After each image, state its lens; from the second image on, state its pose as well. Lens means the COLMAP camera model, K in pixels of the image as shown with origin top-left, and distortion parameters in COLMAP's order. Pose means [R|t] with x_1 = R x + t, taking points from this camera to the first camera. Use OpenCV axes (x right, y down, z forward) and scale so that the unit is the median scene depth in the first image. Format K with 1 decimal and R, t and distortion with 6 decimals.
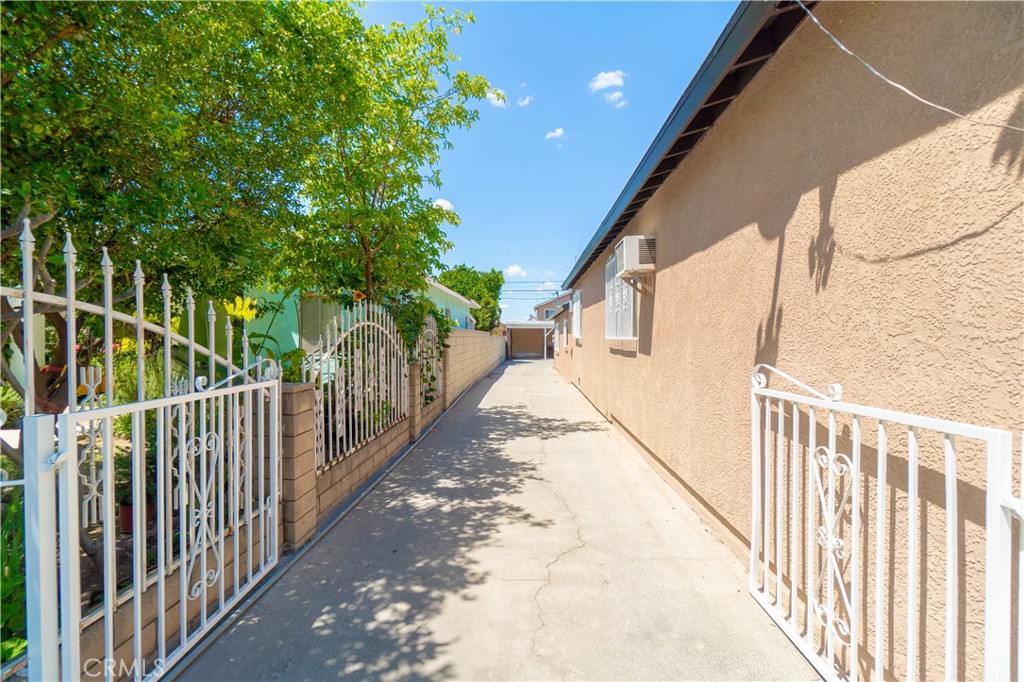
lens RADIAL K [[457.6, 0, 509.3], [0, 457.6, 340.2], [0, 0, 1]] dist [-0.005920, -0.000251]
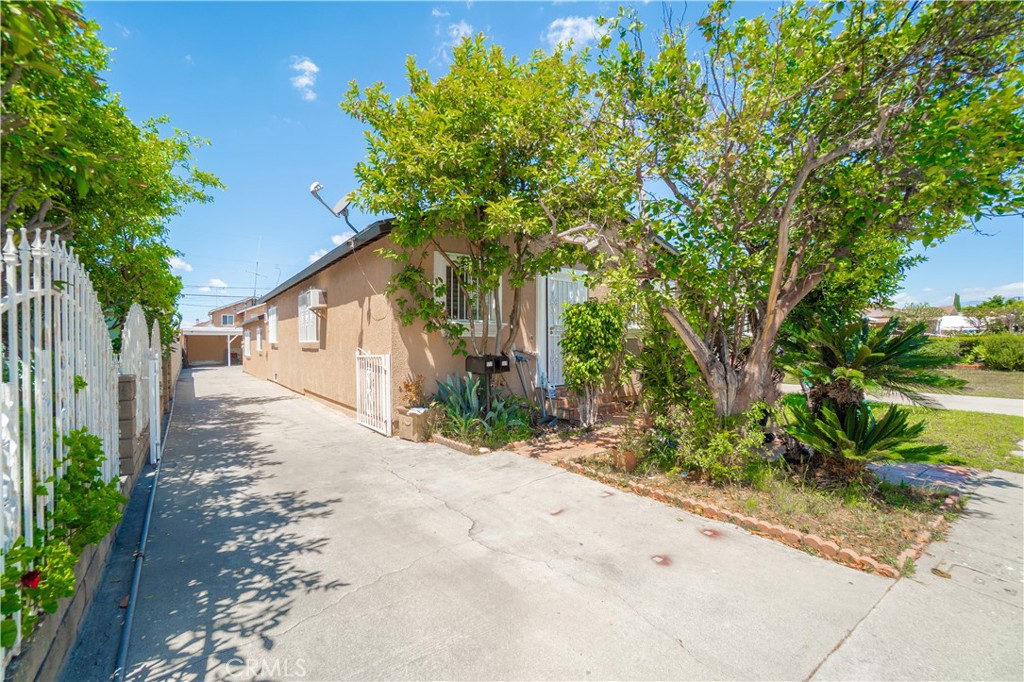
lens RADIAL K [[457.6, 0, 508.2], [0, 457.6, 343.2], [0, 0, 1]] dist [-0.005920, -0.000251]
pose [[0.795921, -0.008989, 0.605334, -0.107137], [0.013848, 0.999898, -0.003361, 0.009523], [-0.605242, 0.011058, 0.795965, -0.434983]]
